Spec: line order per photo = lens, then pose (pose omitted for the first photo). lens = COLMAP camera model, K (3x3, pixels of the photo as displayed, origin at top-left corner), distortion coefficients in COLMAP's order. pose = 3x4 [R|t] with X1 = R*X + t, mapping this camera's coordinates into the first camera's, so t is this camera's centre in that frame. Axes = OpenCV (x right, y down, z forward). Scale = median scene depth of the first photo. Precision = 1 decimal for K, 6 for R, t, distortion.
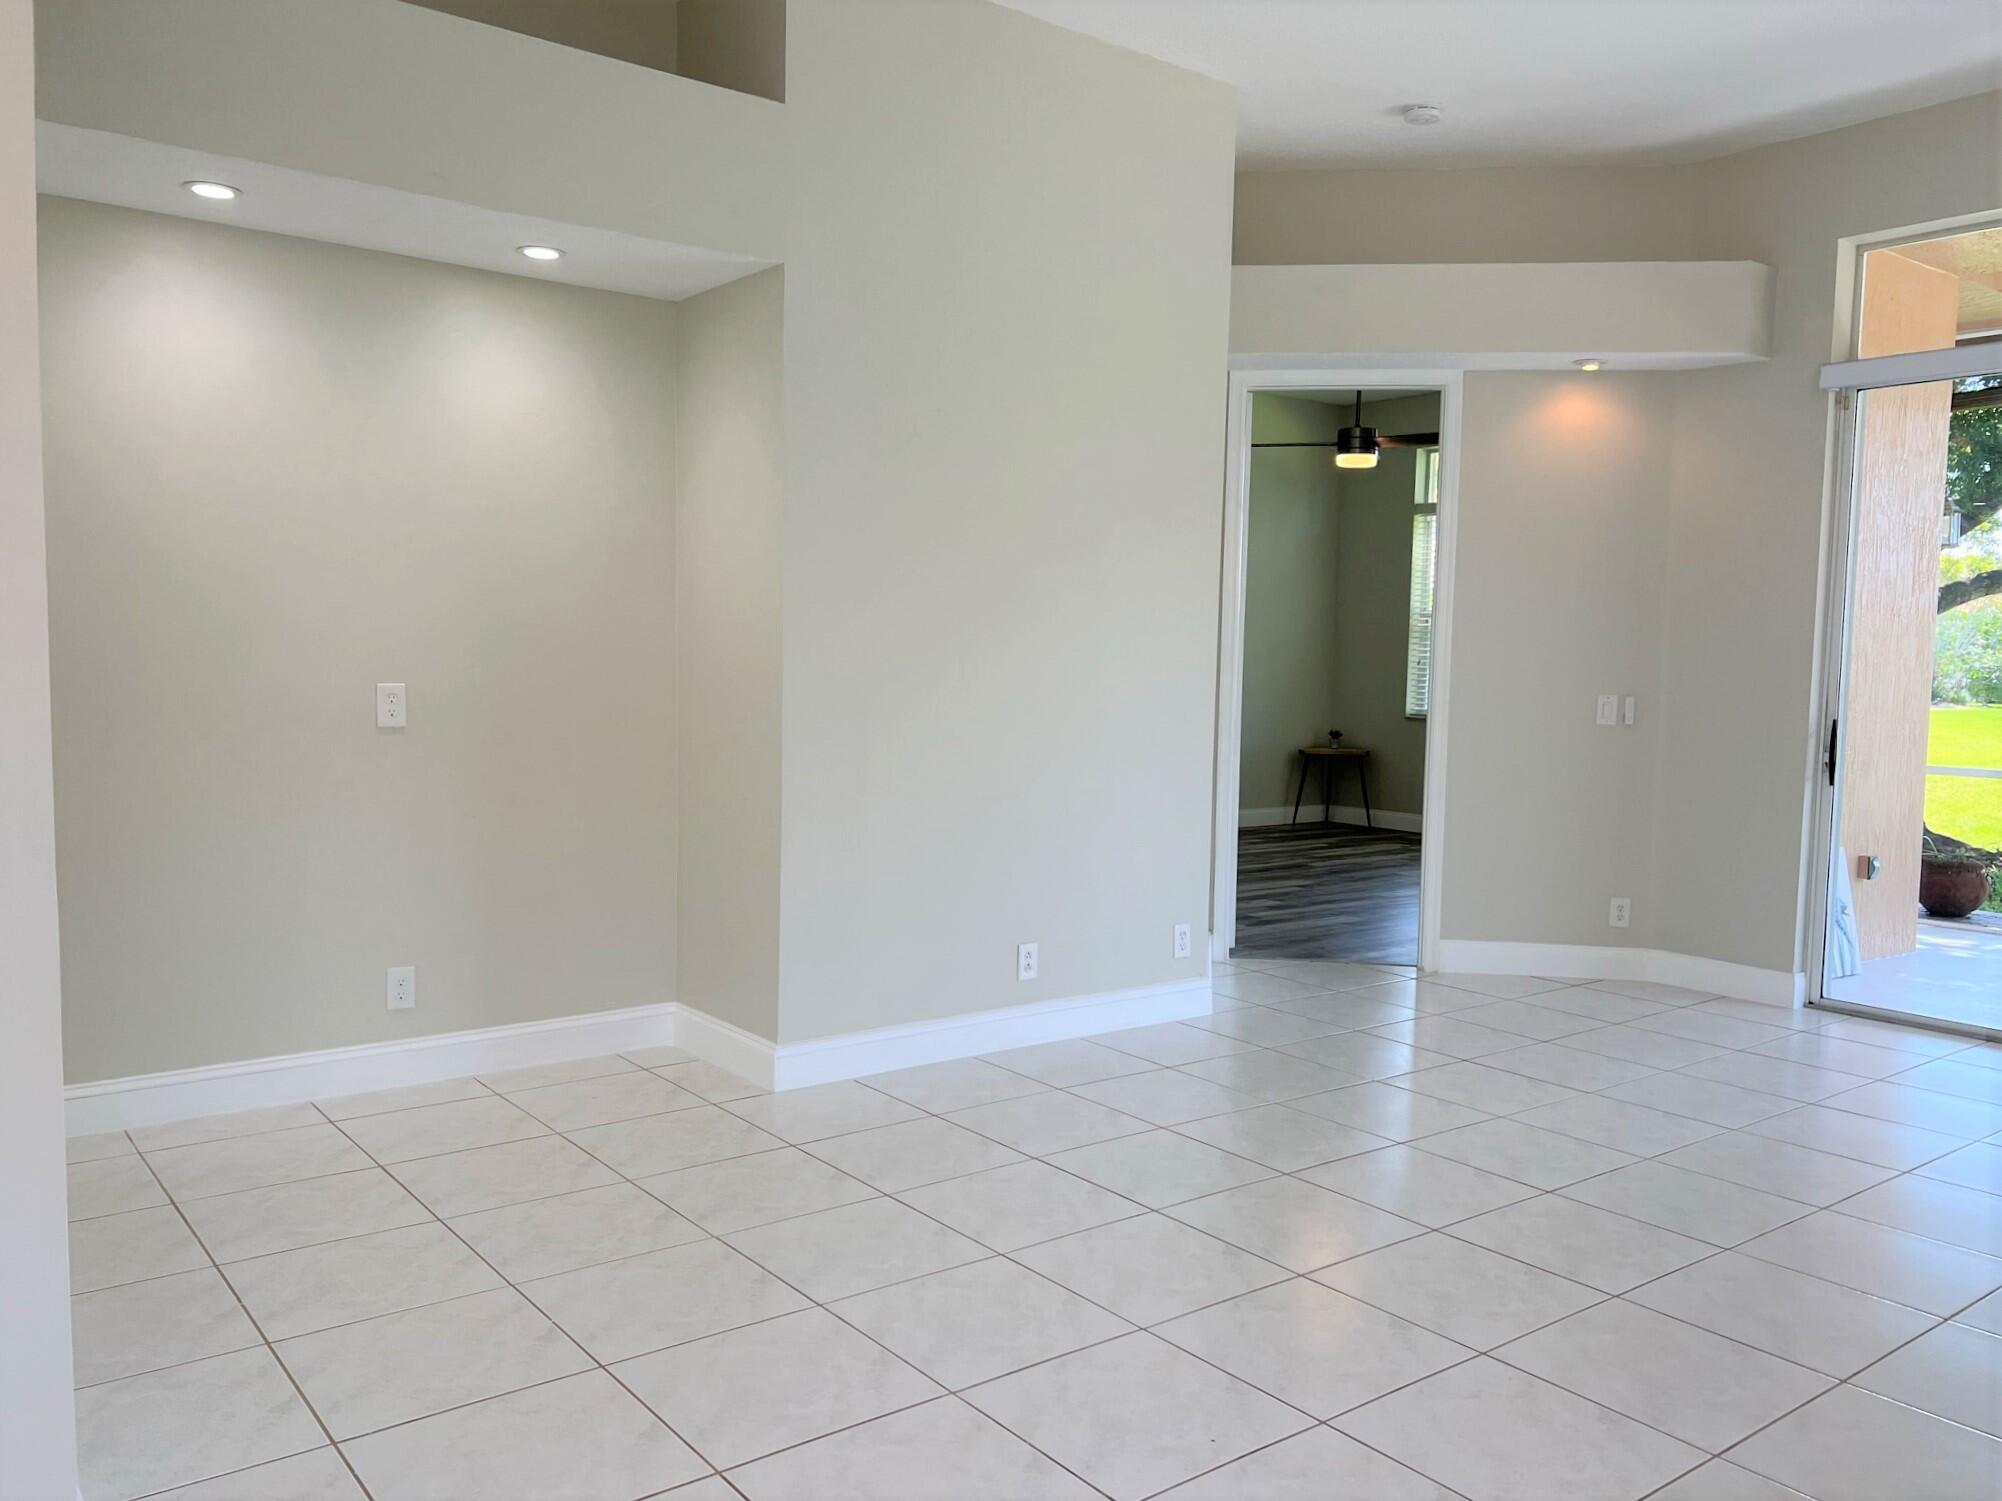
lens RADIAL K [[1515.4, 0, 998.6], [0, 1515.4, 762.8], [0, 0, 1]] dist [0.057458, -0.069423]
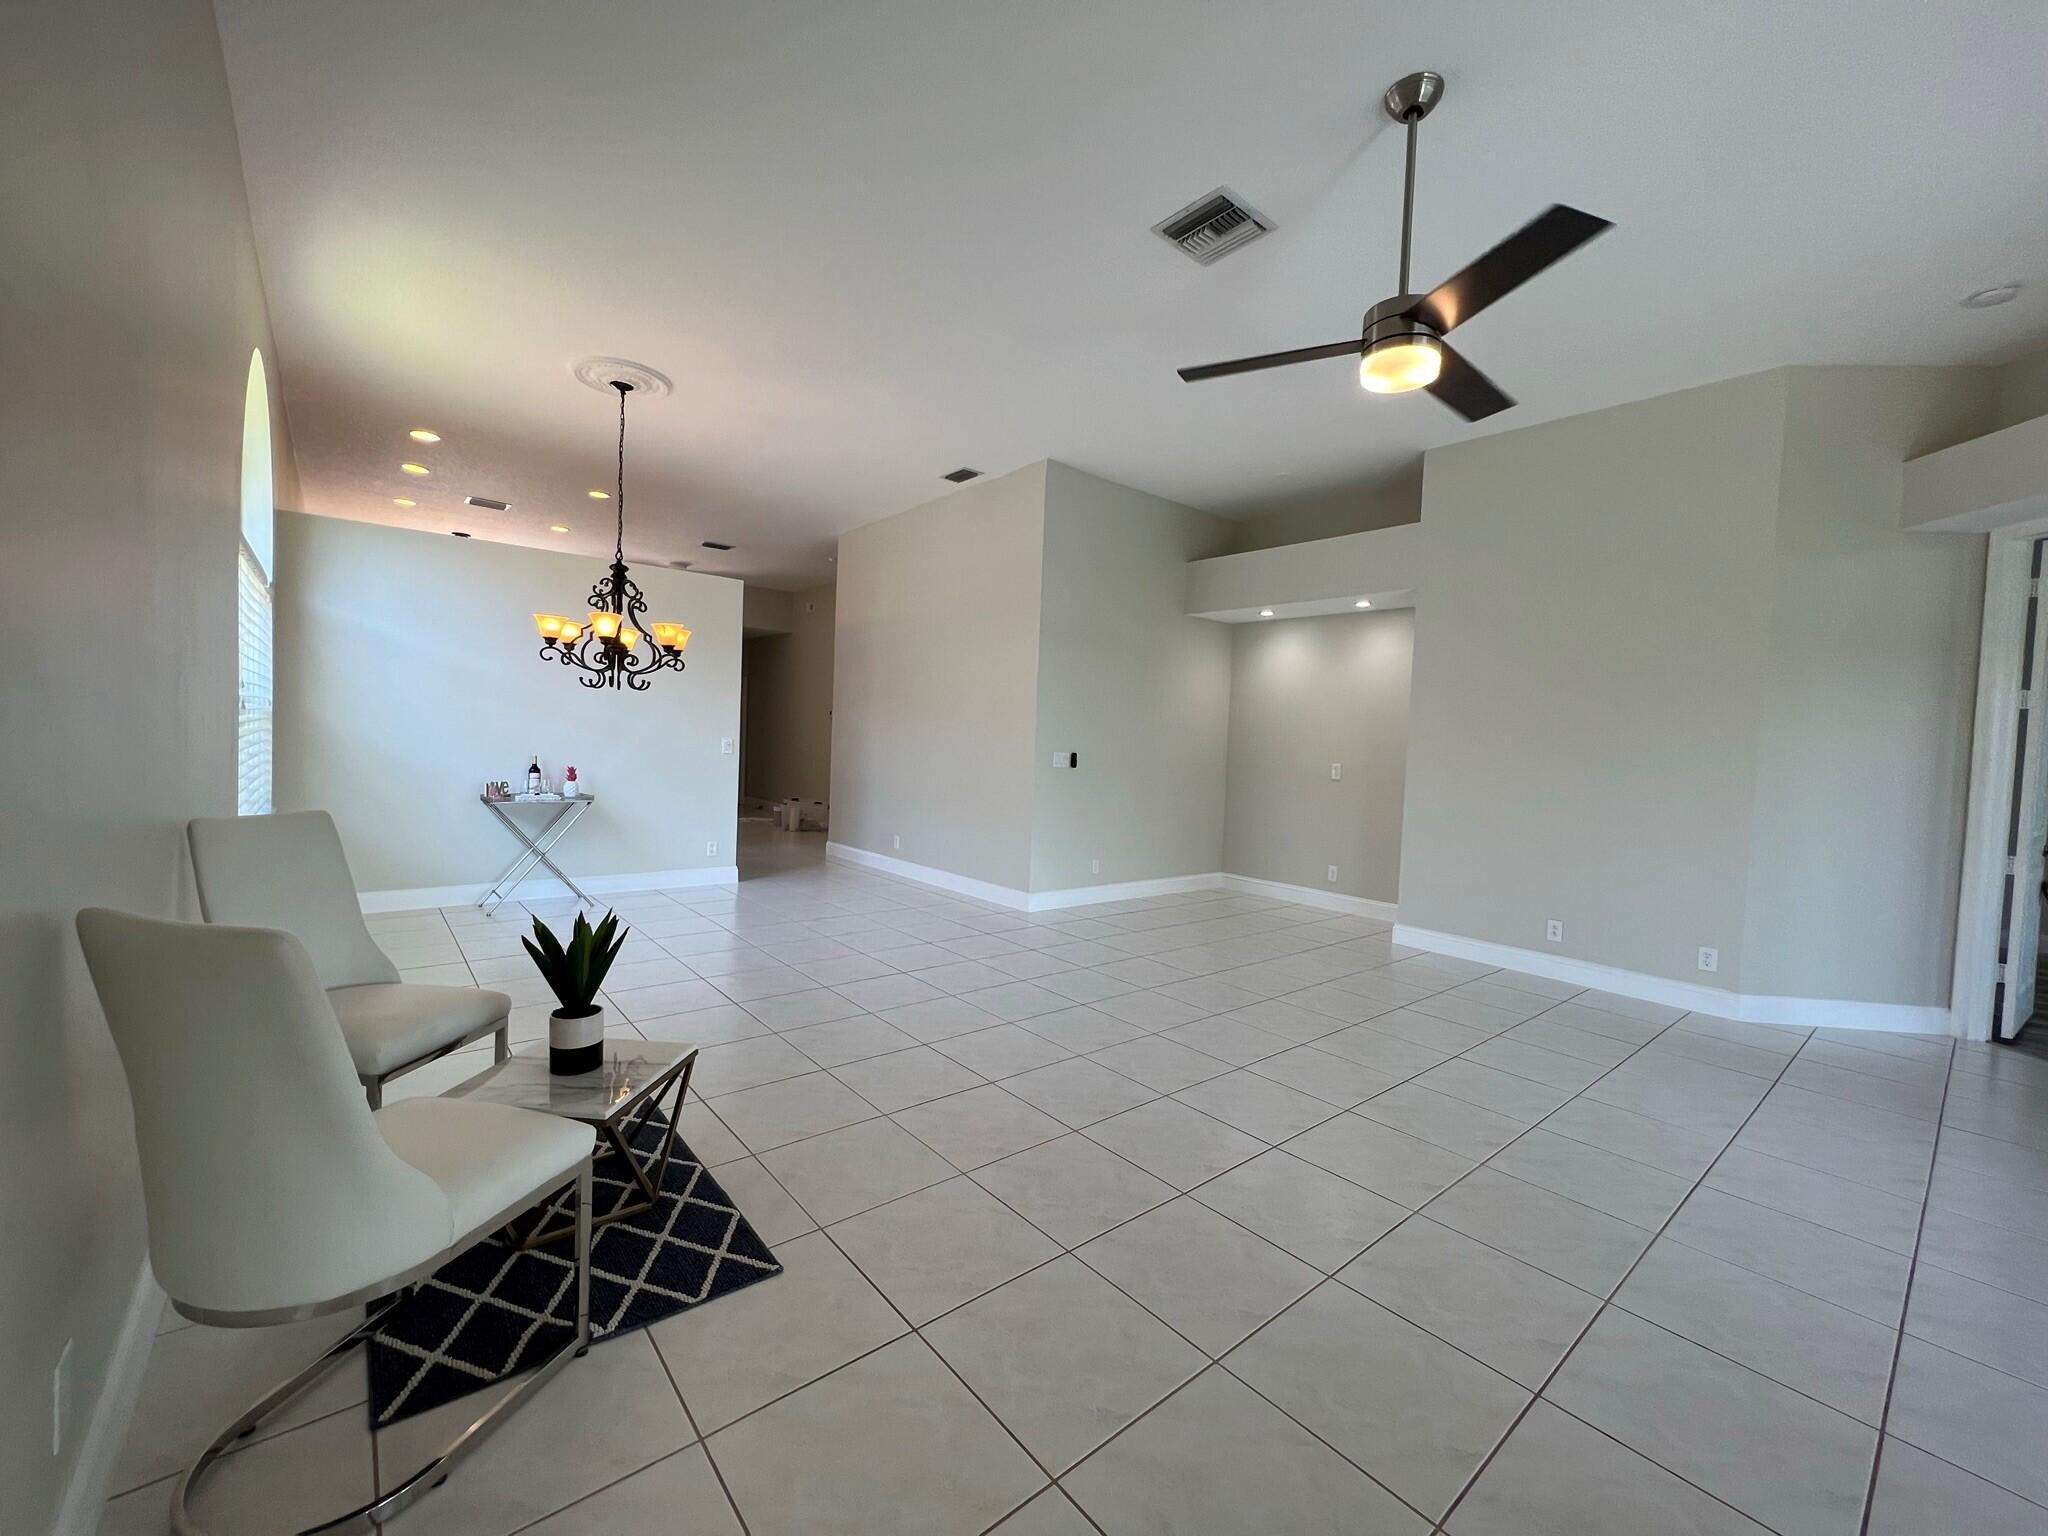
lens RADIAL K [[815.2, 0, 1035.3], [0, 815.2, 760.7], [0, 0, 1]] dist [-0.000691, 0.000121]
pose [[0.048836, 0.011559, -0.998740, 0.797022], [-0.109103, 0.994011, 0.006169, -0.004623], [0.992830, 0.108664, 0.049805, 0.280106]]
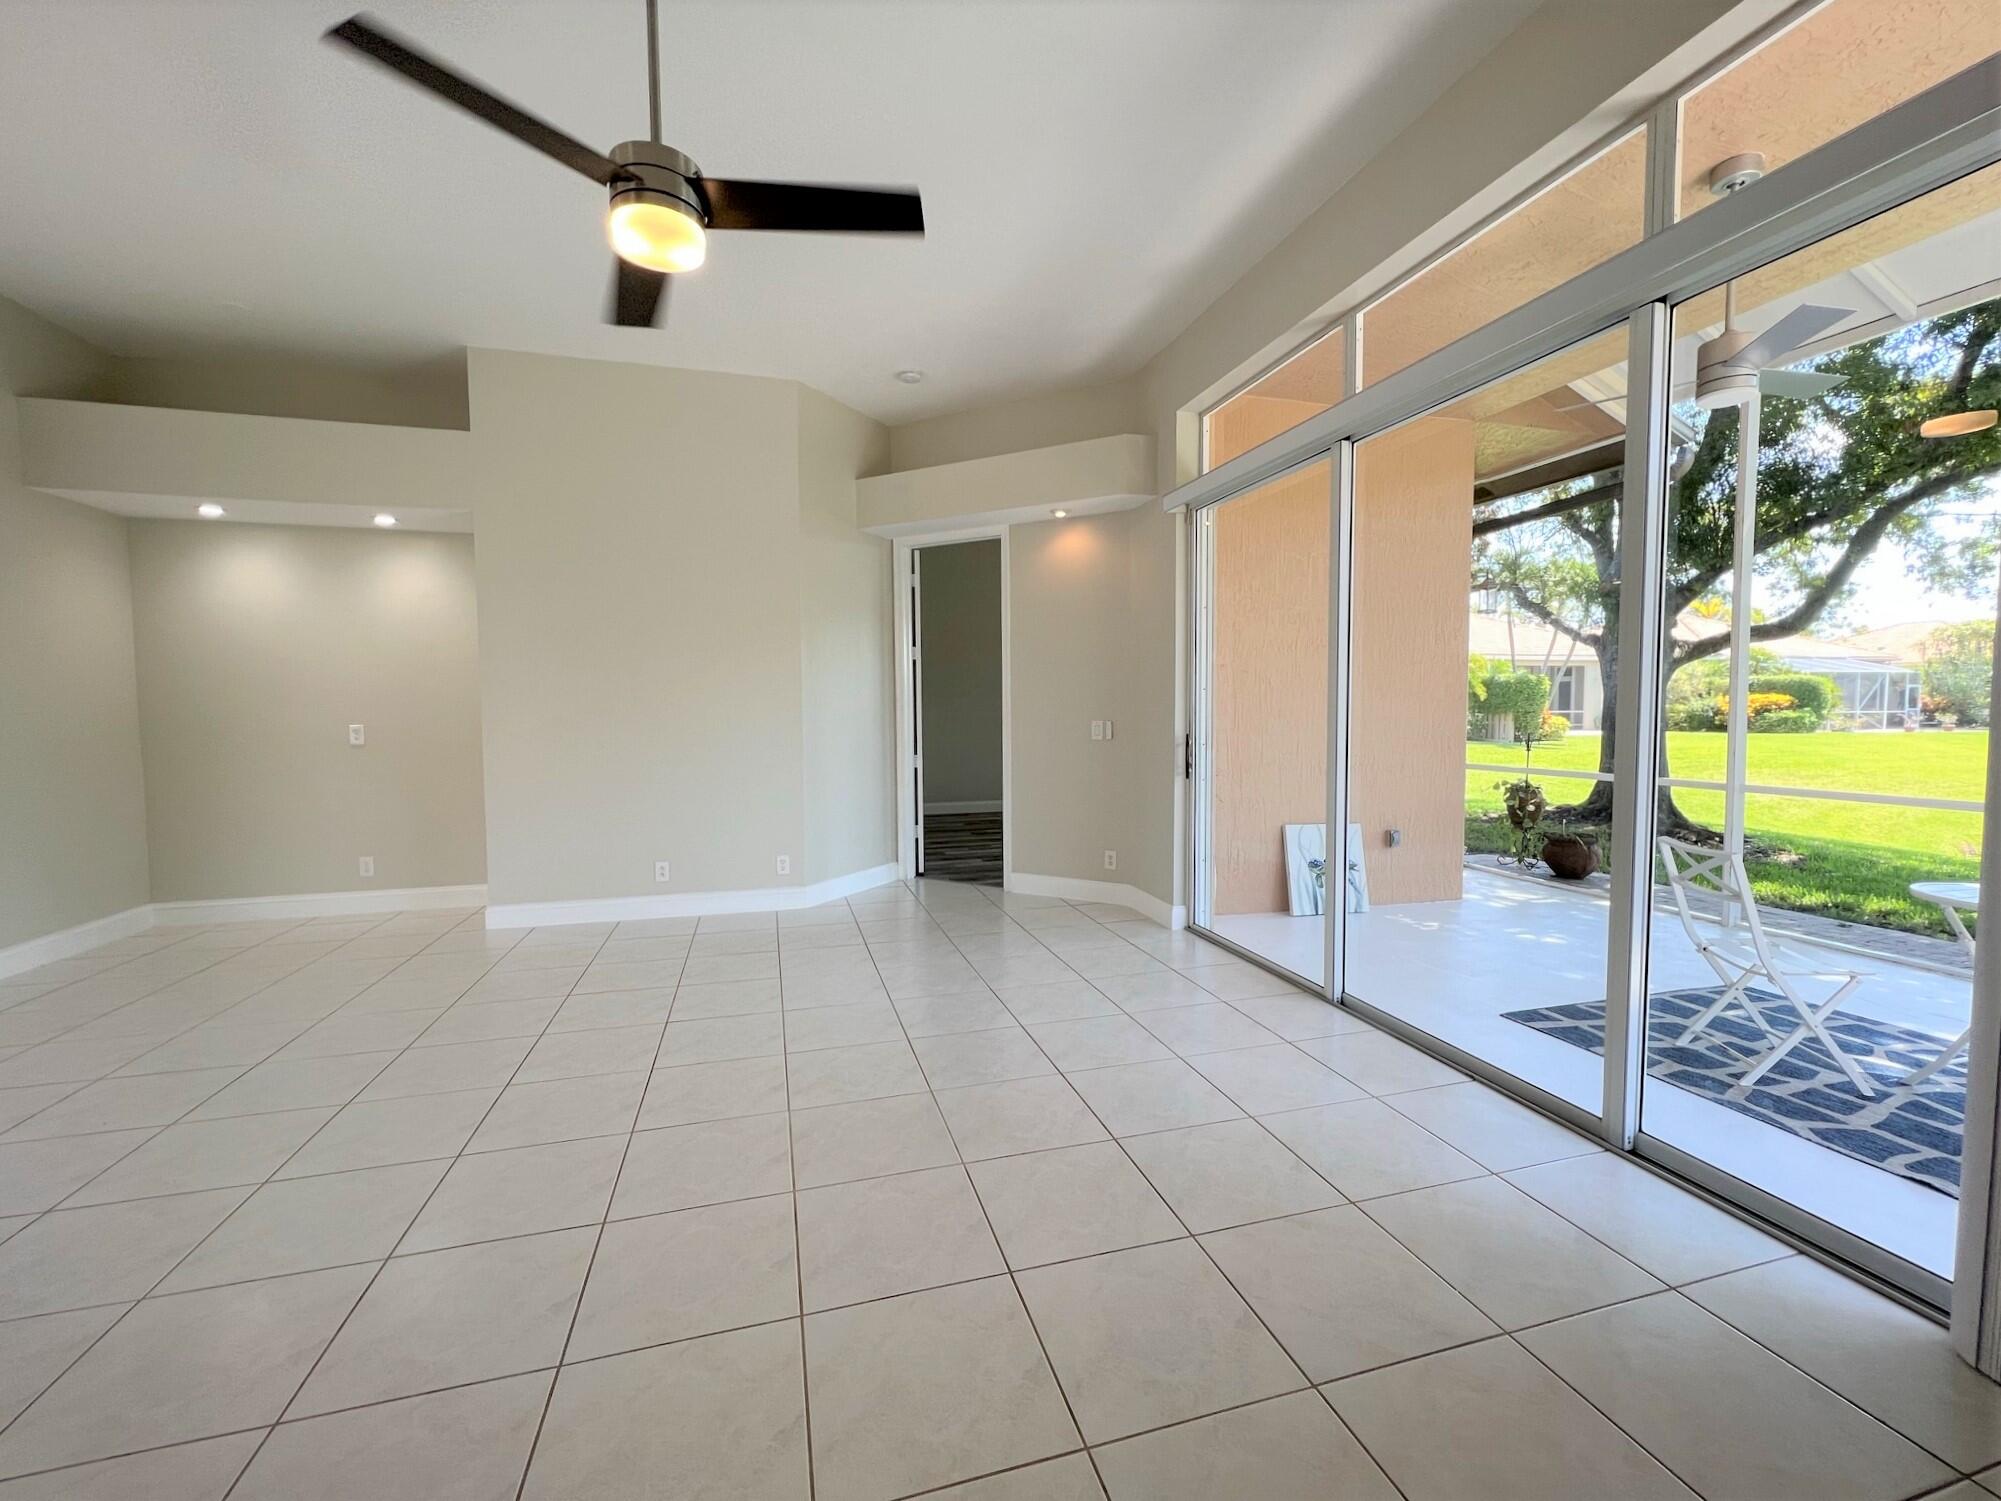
lens RADIAL K [[809.3, 0, 1001.7], [0, 809.3, 755.7], [0, 0, 1]] dist [0.000434, 0.000614]
pose [[0.928807, -0.001301, -0.370561, 0.651228], [-0.002768, 0.999942, -0.010449, 0.000473], [0.370553, 0.010731, 0.928749, 0.204842]]
